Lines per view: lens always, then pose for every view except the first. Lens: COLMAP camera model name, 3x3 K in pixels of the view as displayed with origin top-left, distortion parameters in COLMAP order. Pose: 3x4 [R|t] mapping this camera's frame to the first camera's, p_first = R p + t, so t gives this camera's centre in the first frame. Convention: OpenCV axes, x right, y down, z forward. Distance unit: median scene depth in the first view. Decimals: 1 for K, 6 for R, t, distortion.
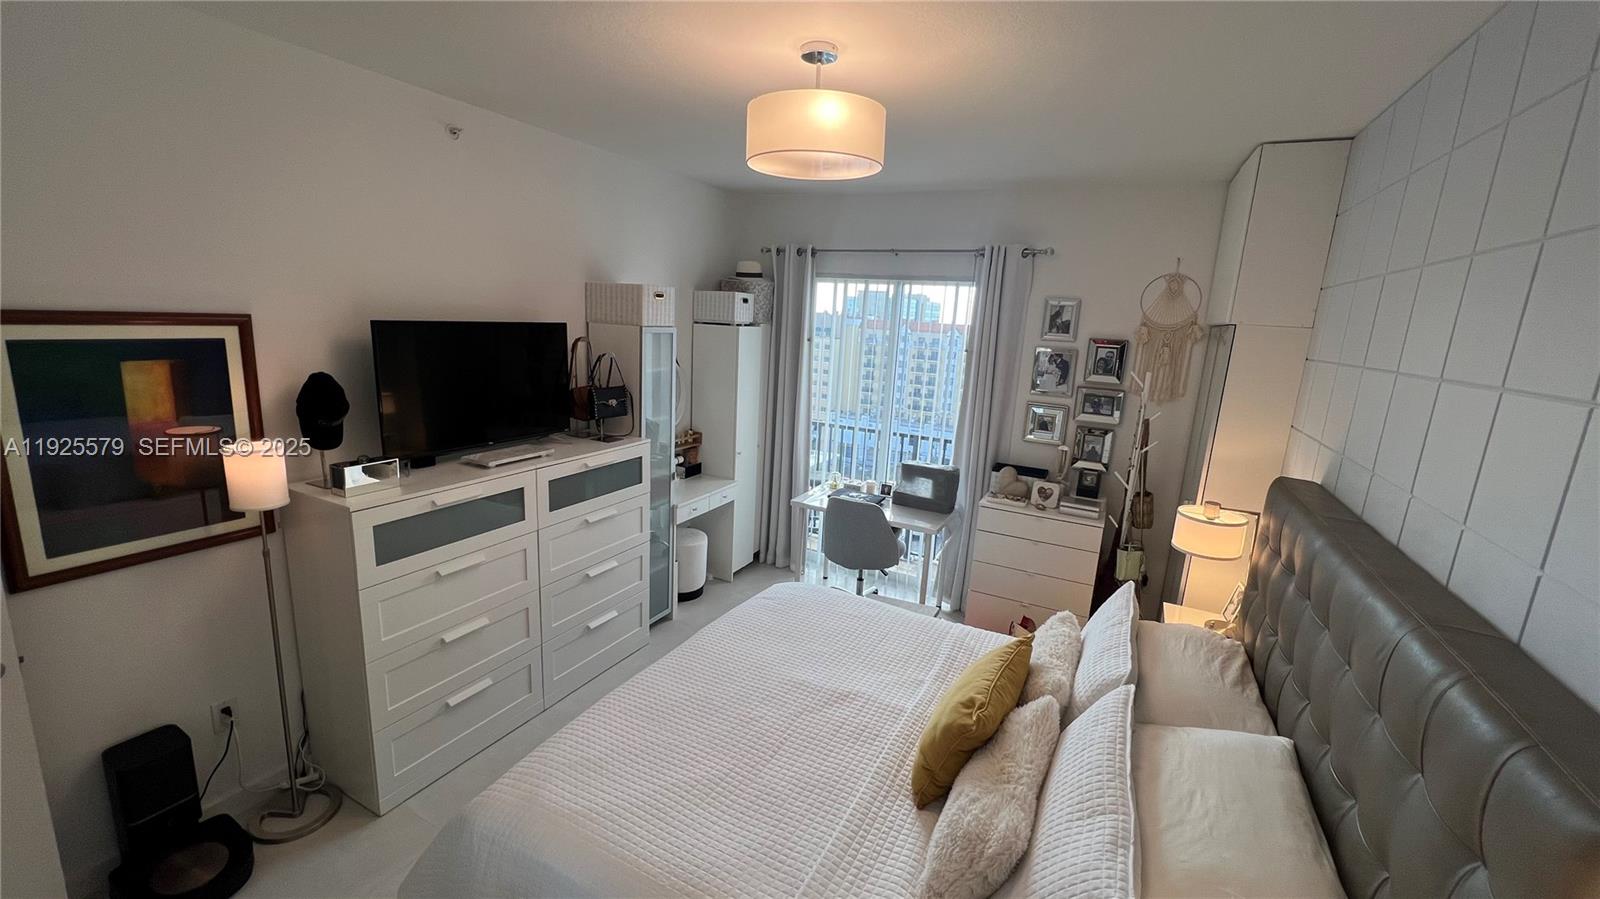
lens RADIAL K [[639.5, 0, 800.0], [0, 639.5, 449.5], [0, 0, 1]] dist [-0.000142, -0.000031]
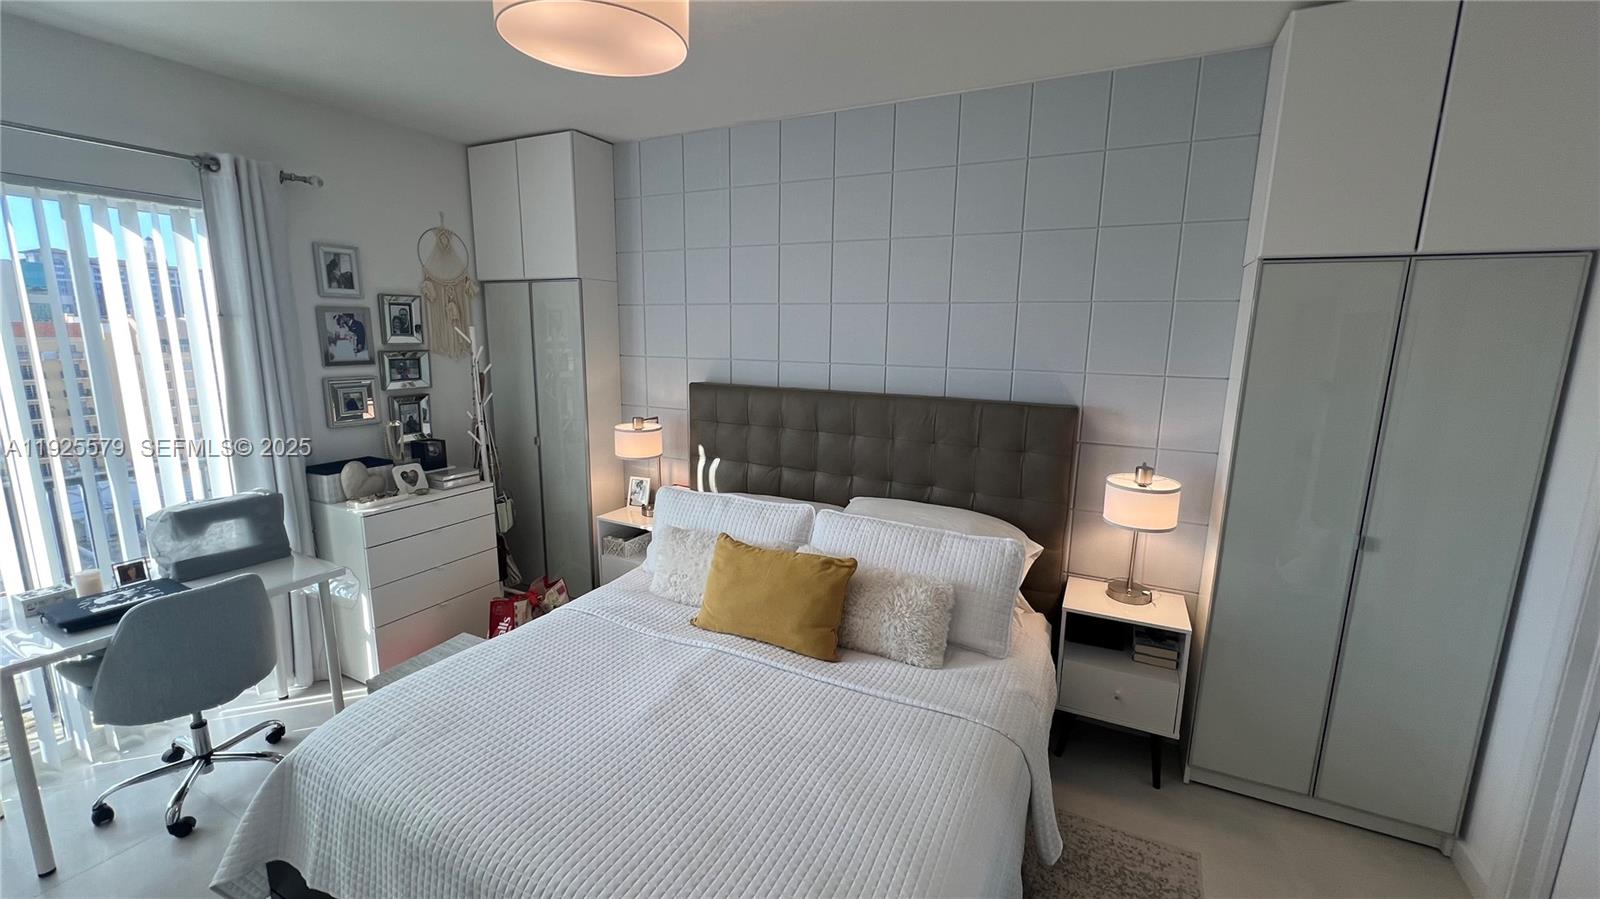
lens RADIAL K [[639.5, 0, 800.0], [0, 639.5, 449.5], [0, 0, 1]] dist [-0.000142, -0.000031]
pose [[-0.008849, -0.236902, 0.971493, -0.437202], [0.188938, 0.953636, 0.234268, -0.067644], [-0.981949, 0.185625, 0.036321, 0.443044]]
